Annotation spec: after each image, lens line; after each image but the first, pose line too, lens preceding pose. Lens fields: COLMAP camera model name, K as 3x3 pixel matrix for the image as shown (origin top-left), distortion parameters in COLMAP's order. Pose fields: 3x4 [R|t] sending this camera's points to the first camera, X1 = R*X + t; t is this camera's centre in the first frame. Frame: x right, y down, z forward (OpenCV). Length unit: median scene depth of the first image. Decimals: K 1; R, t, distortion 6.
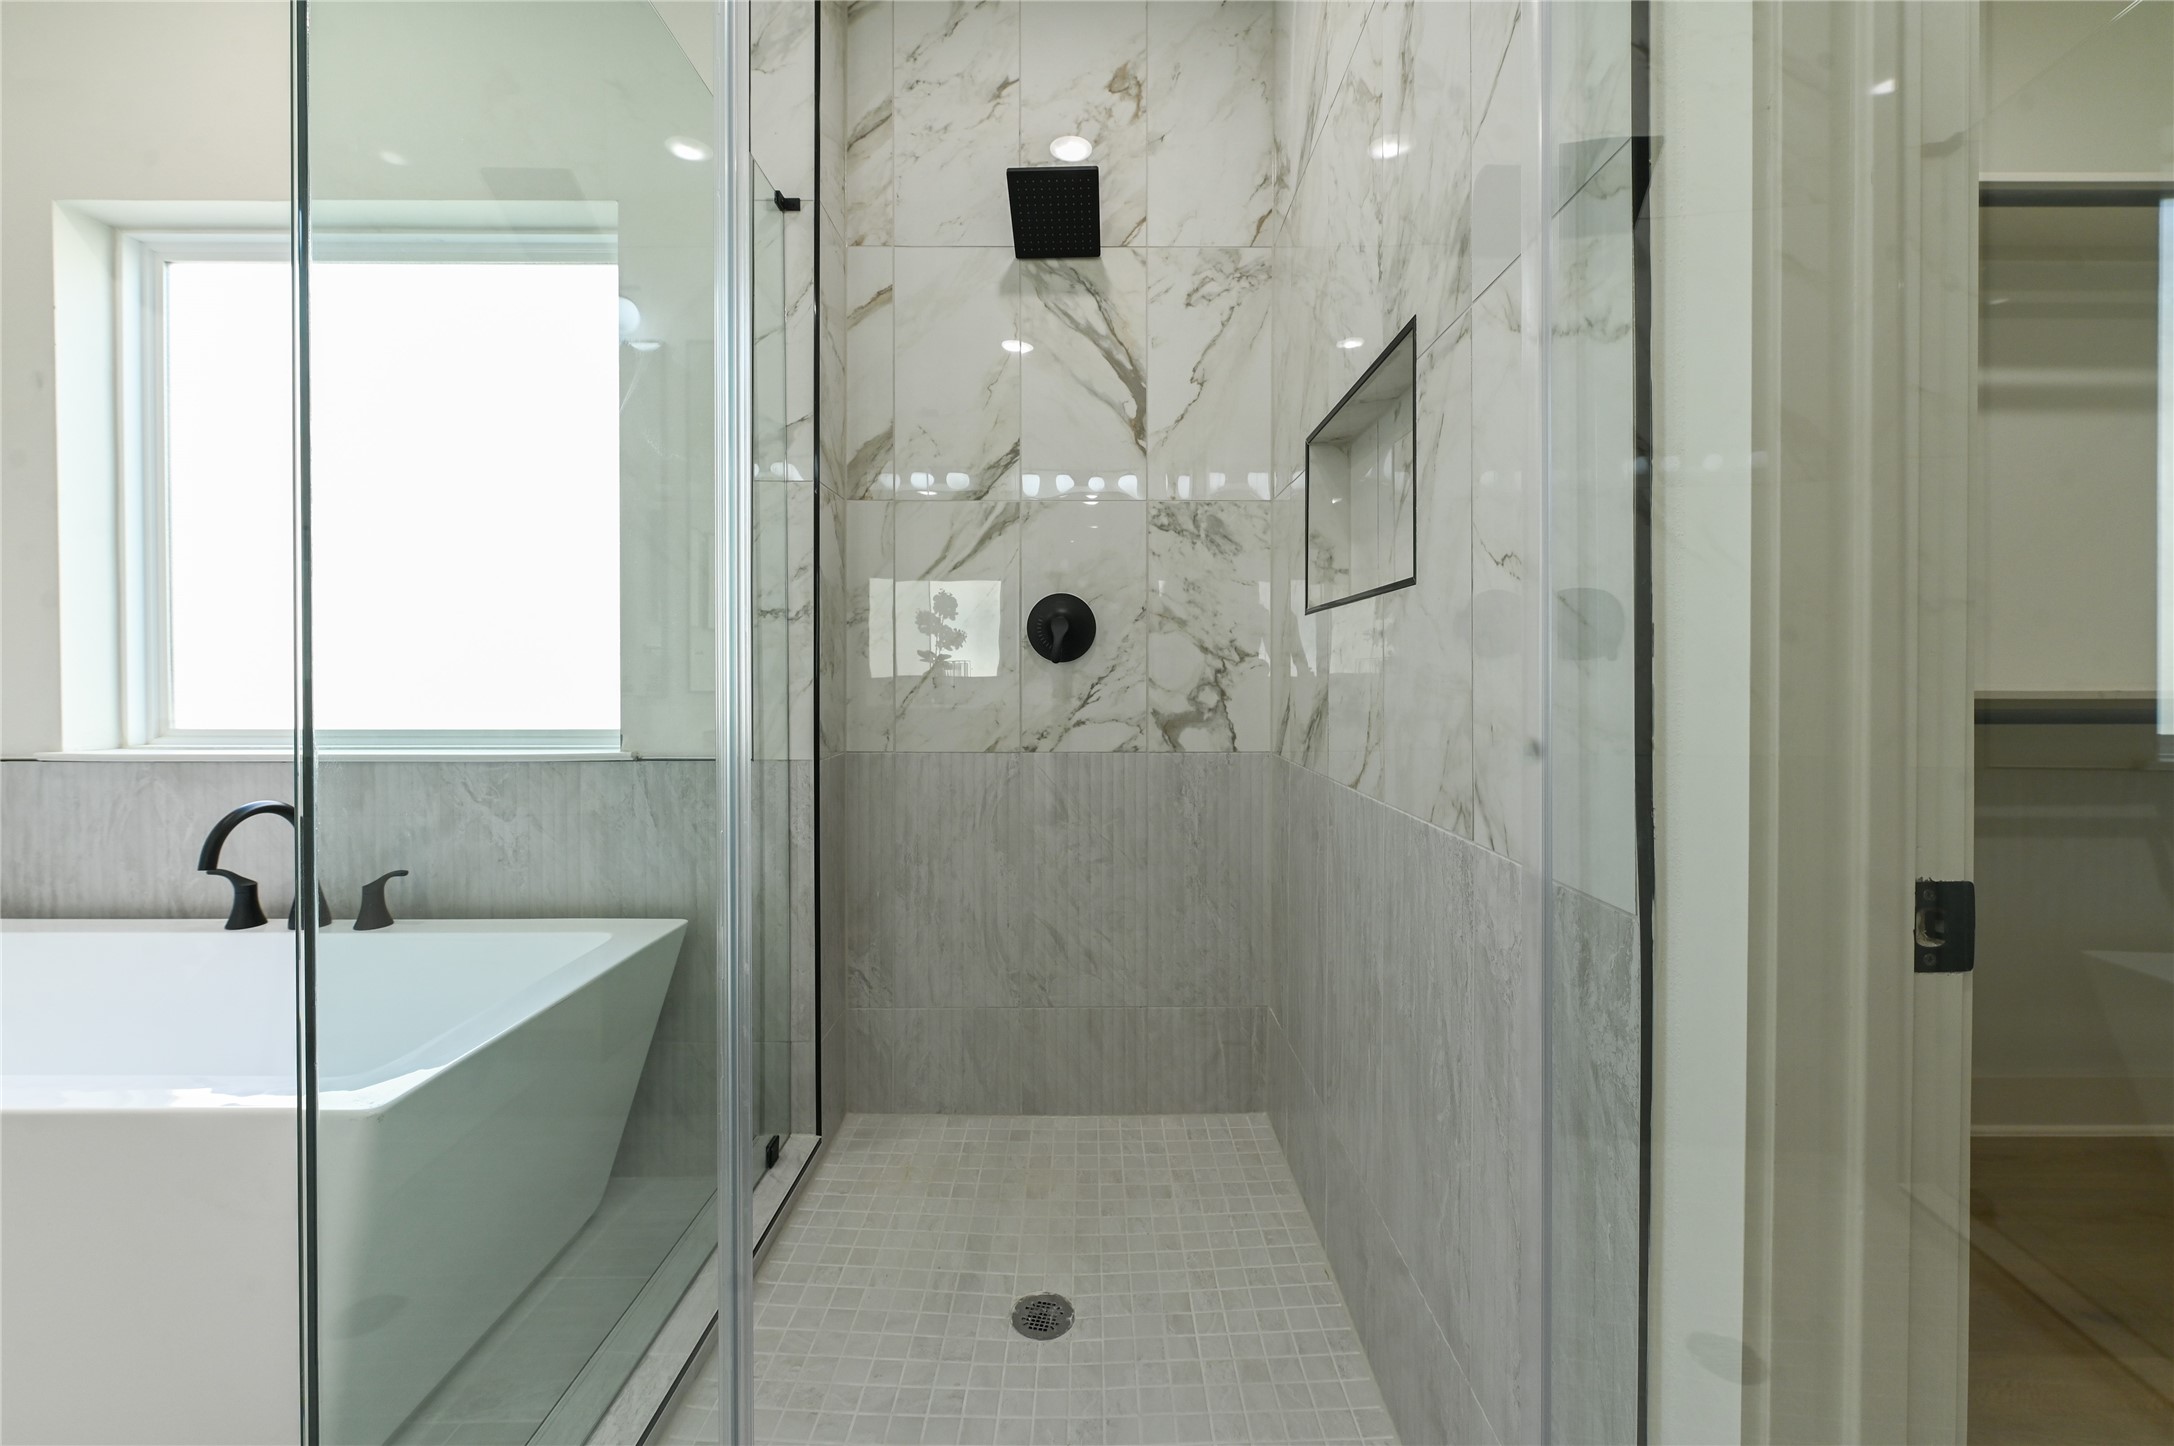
lens RADIAL K [[856.2, 0, 1091.8], [0, 856.2, 684.8], [0, 0, 1]] dist [0.000222, -0.000207]
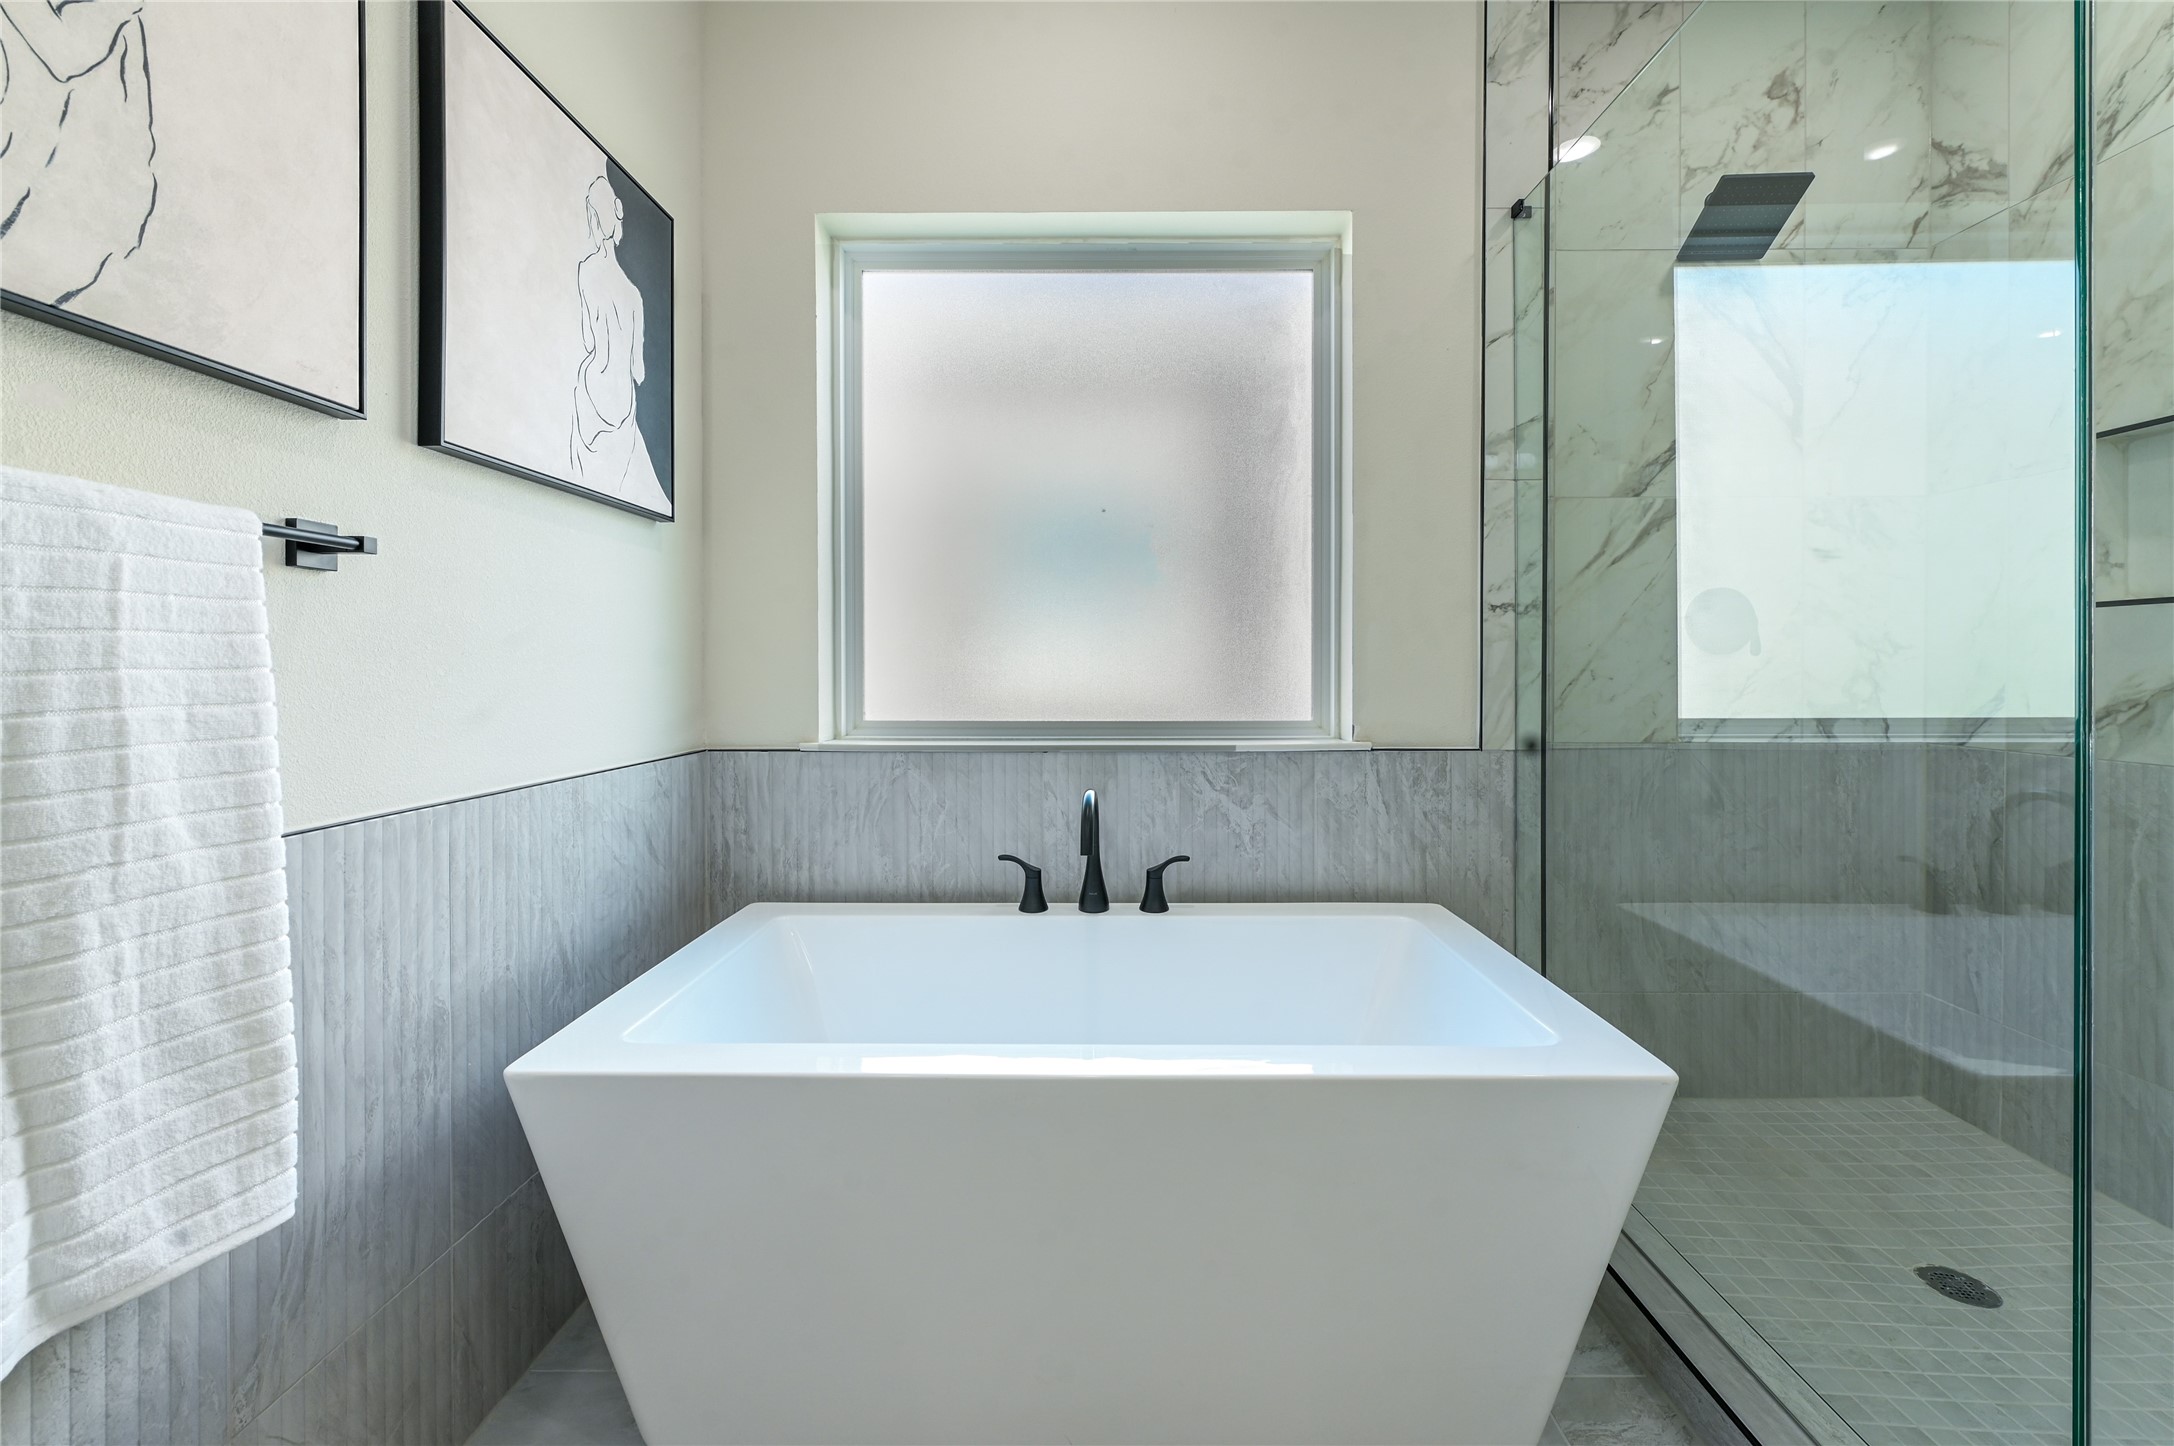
lens RADIAL K [[862.7, 0, 1091.8], [0, 862.7, 676.4], [0, 0, 1]] dist [0.001414, -0.000561]
pose [[0.999916, -0.001152, -0.012884, -0.852395], [0.001116, 0.999995, -0.002804, 0.001730], [0.012887, 0.002789, 0.999913, -0.046093]]
